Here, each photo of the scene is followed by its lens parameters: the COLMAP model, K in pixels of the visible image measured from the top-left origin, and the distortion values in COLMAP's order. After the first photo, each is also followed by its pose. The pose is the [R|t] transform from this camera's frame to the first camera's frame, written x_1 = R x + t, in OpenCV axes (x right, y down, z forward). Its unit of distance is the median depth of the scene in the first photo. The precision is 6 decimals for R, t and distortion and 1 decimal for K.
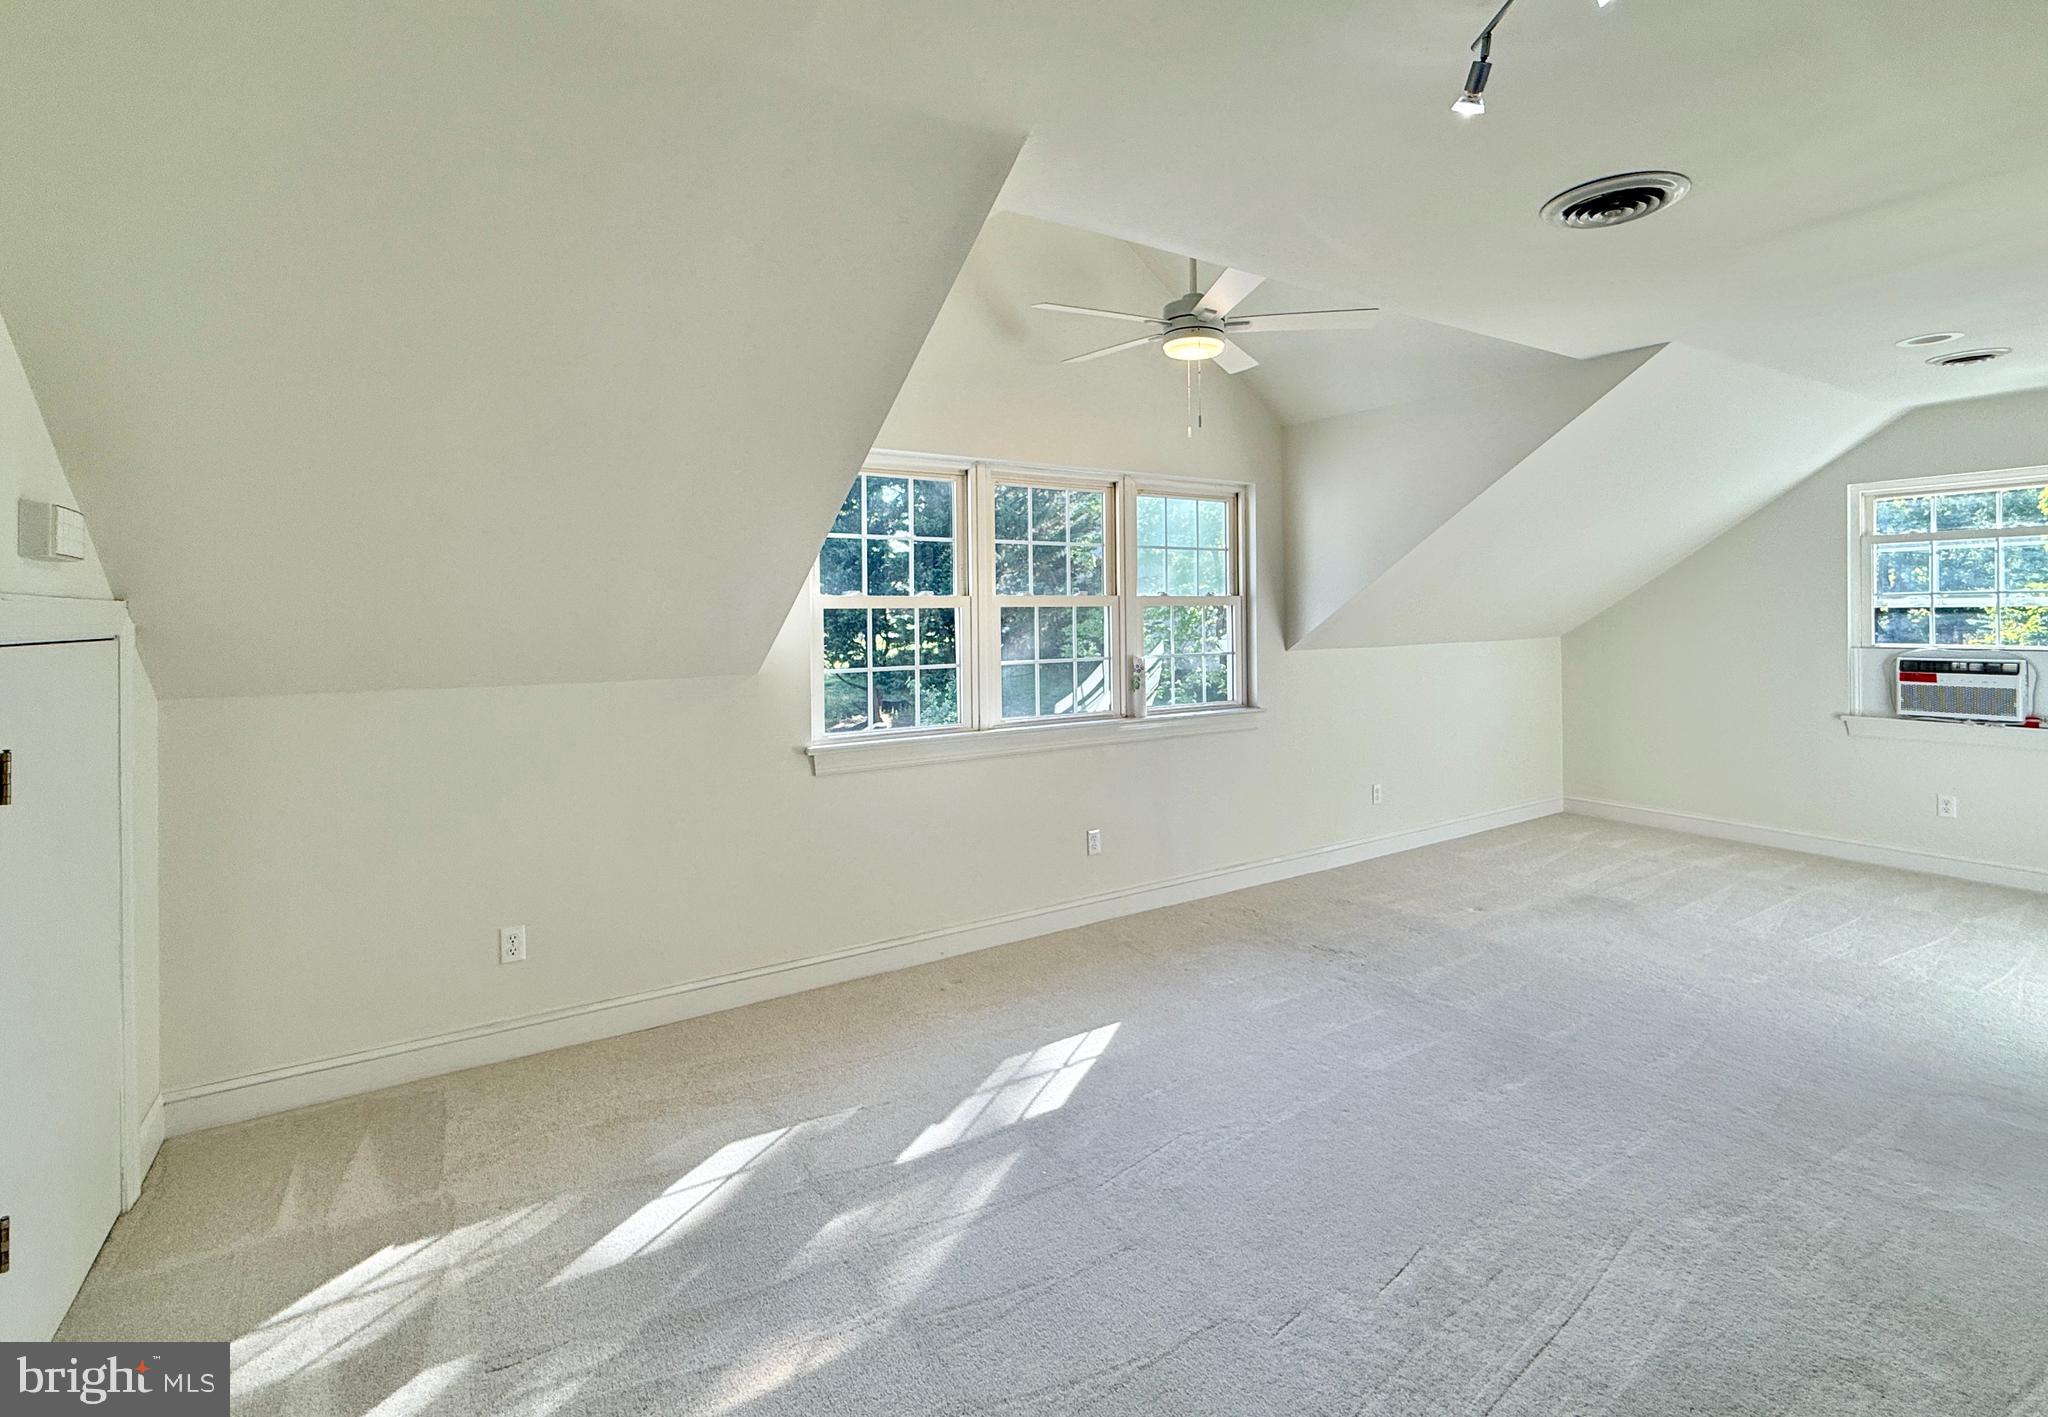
lens RADIAL K [[941.4, 0, 1025.8], [0, 941.4, 611.3], [0, 0, 1]] dist [0.000003, 0.000158]
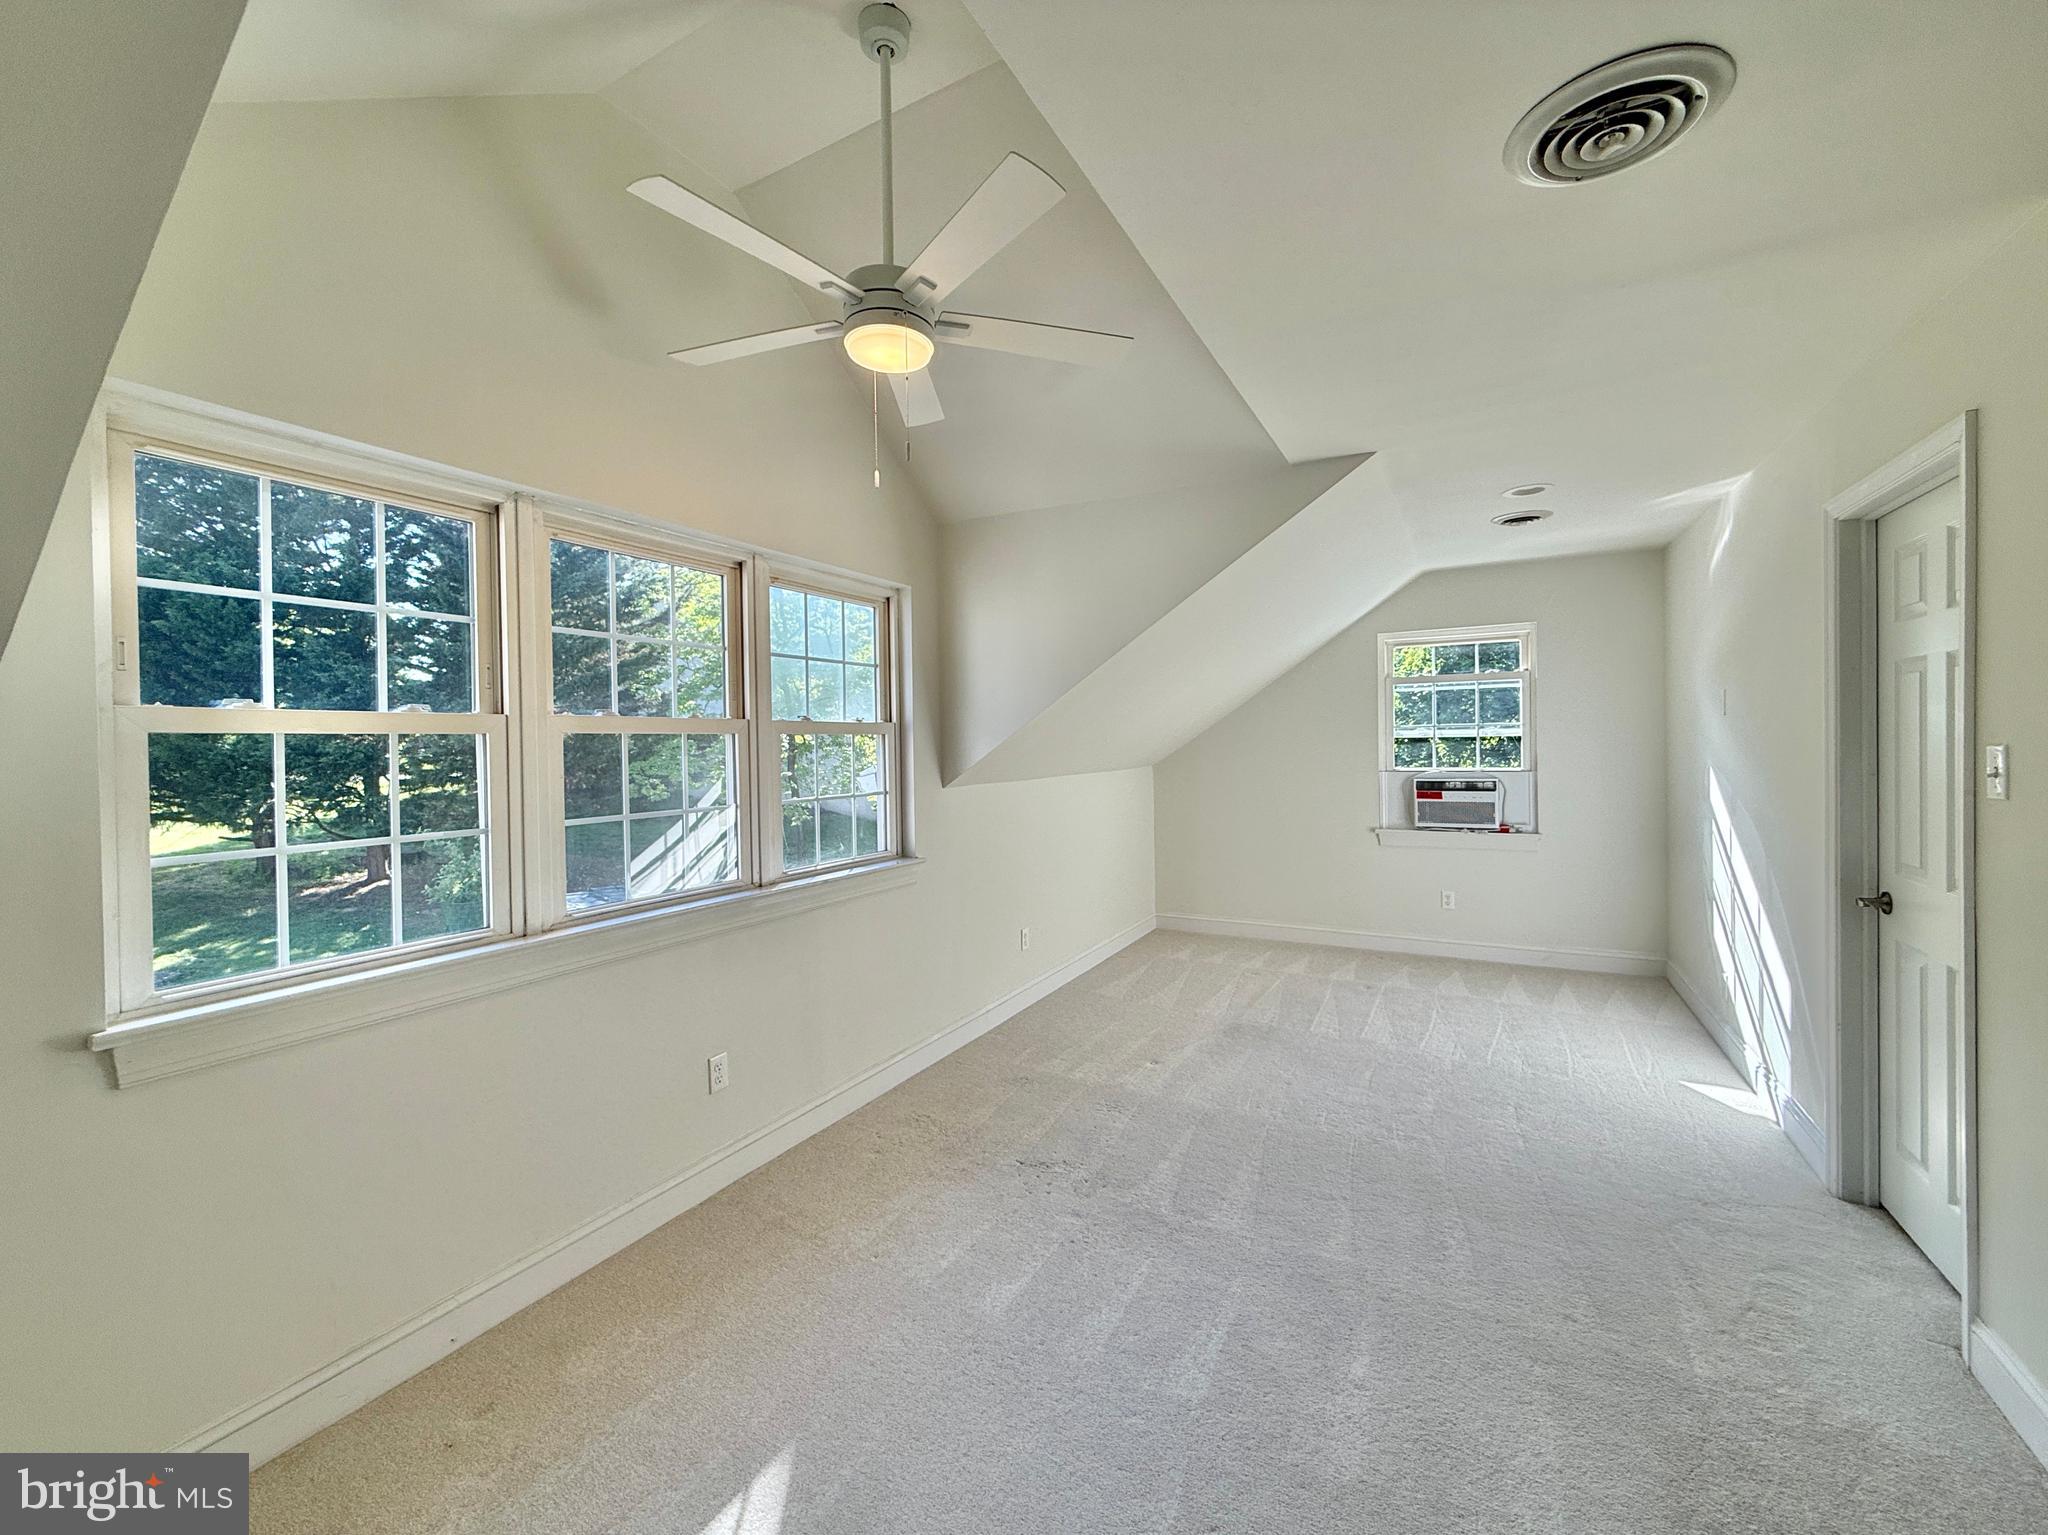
lens RADIAL K [[829.1, 0, 1024.3], [0, 829.1, 752.3], [0, 0, 1]] dist [-0.000899, -0.000414]
pose [[0.878964, -0.007967, 0.476821, -0.017345], [0.005418, 0.999963, 0.006720, 0.005186], [-0.476857, -0.003323, 0.878975, 0.318282]]
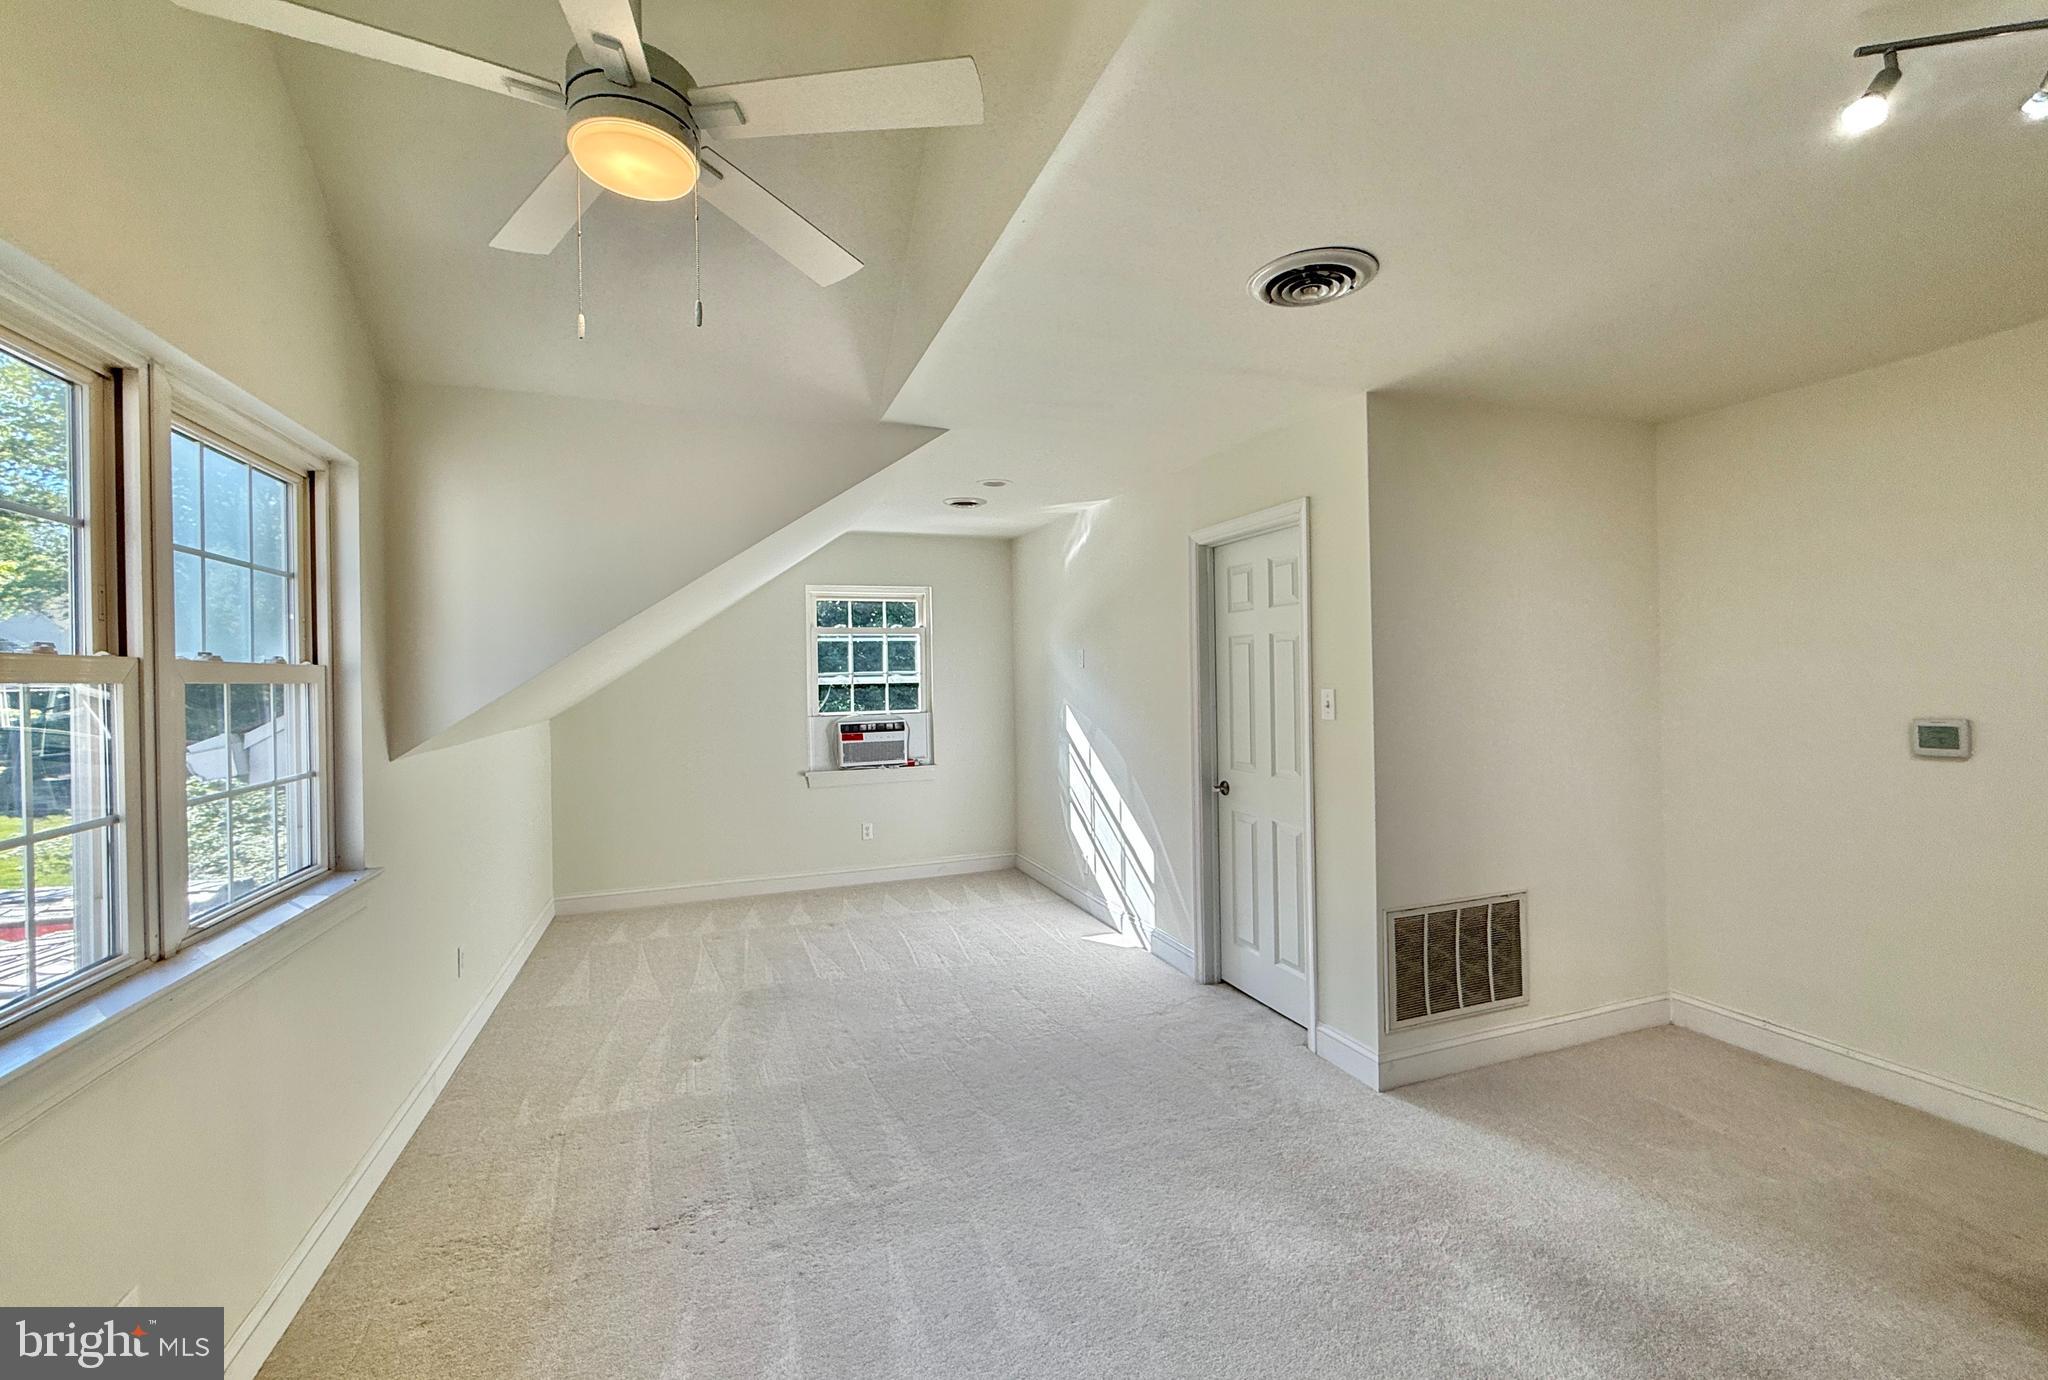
lens RADIAL K [[842.1, 0, 1019.2], [0, 842.1, 674.3], [0, 0, 1]] dist [-0.000032, -0.000136]
pose [[0.214182, 0.008932, 0.976753, -0.157033], [0.014702, 0.999815, -0.012367, 0.000244], [-0.976683, 0.017009, 0.214011, 0.528259]]
